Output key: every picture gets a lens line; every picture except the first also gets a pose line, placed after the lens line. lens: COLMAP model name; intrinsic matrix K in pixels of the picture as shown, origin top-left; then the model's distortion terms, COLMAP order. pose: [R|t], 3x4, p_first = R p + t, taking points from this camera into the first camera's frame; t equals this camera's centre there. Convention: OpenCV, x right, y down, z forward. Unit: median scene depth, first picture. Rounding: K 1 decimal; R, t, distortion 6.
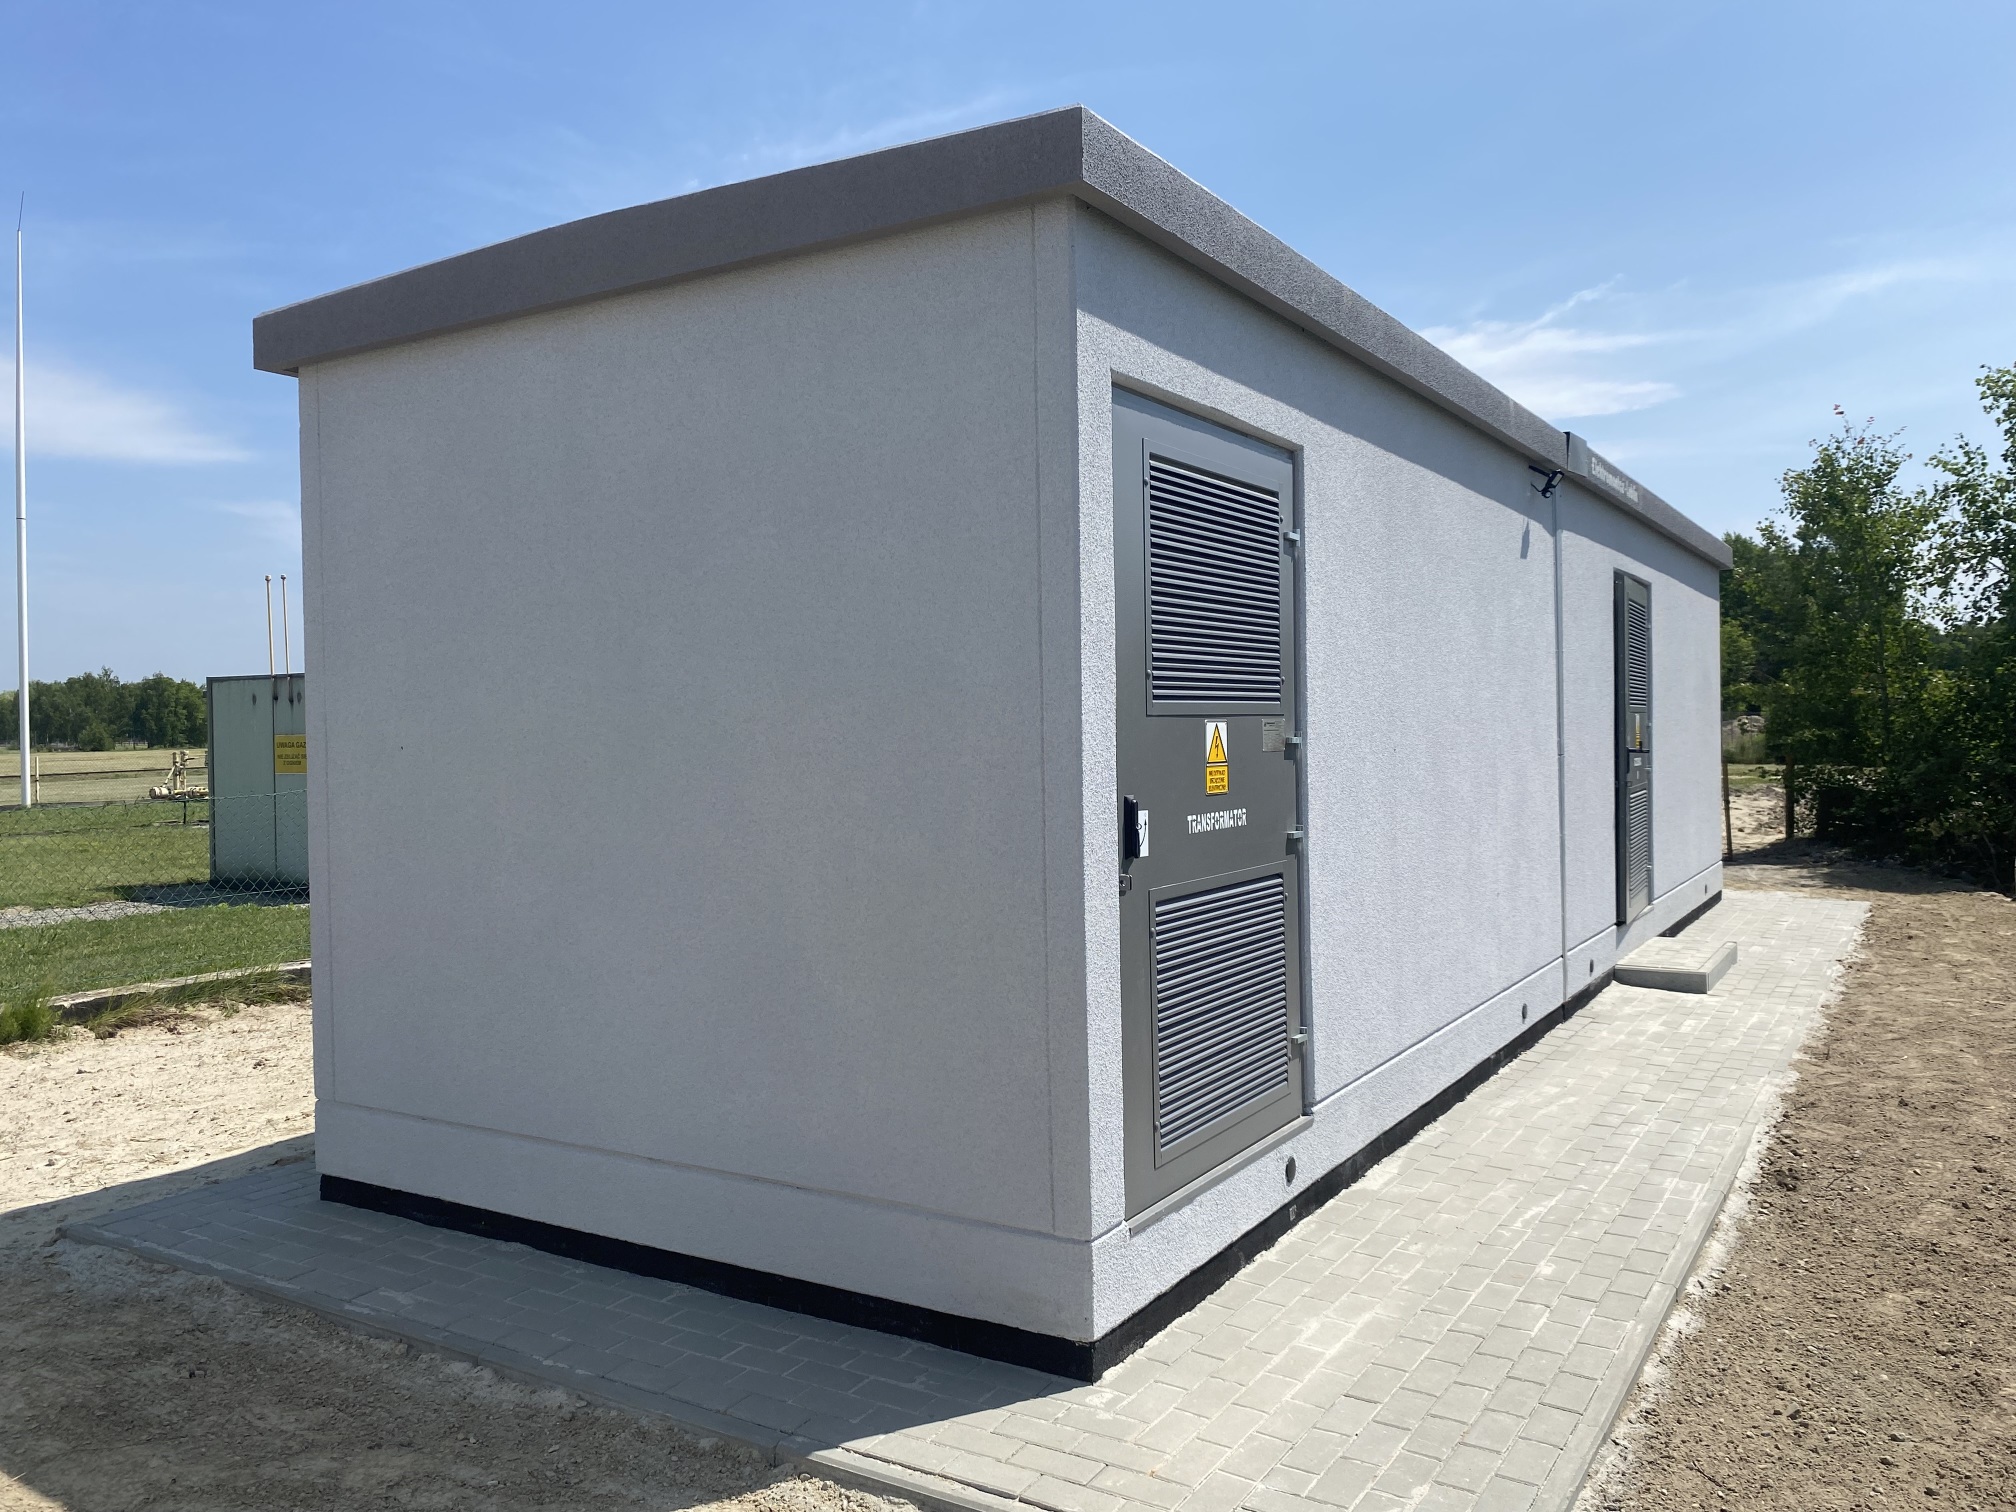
lens RADIAL K [[1535.8, 0, 957.3], [0, 1535.8, 757.3], [0, 0, 1]] dist [-0.000010, 0.001506]
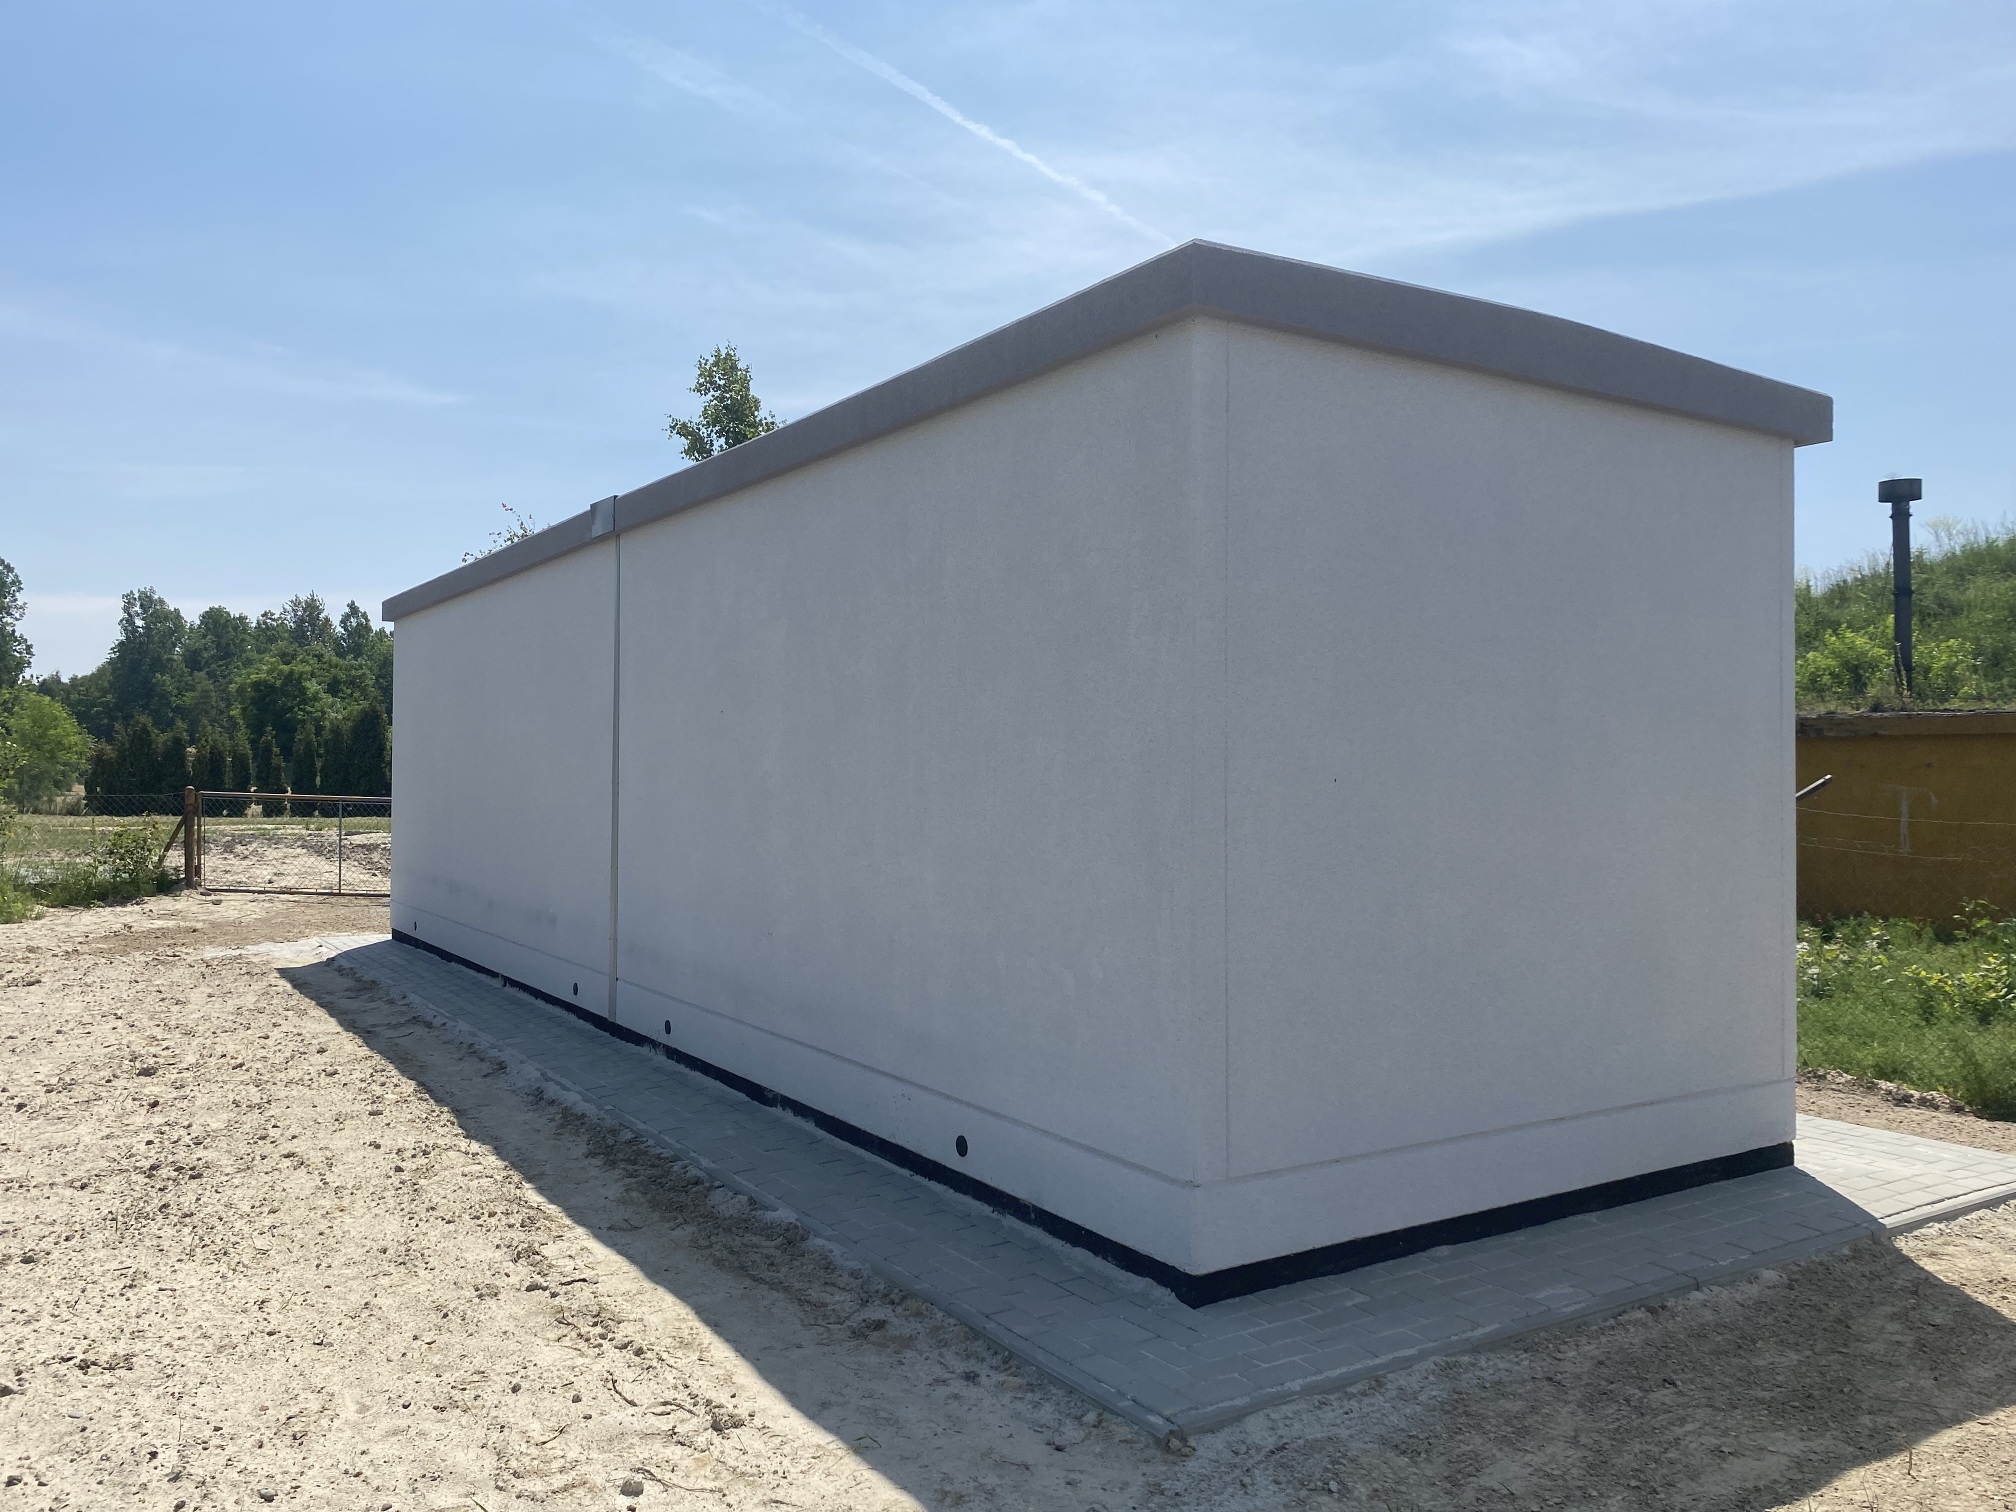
lens RADIAL K [[1584.0, 0, 1008.0], [0, 1584.0, 756.0], [0, 0, 1]] dist [0.000864, -0.004207]
pose [[0.418209, 0.025650, 0.907988, -1.469716], [0.006664, 0.999488, -0.031304, 0.017308], [-0.908326, 0.019142, 0.417824, 0.857540]]
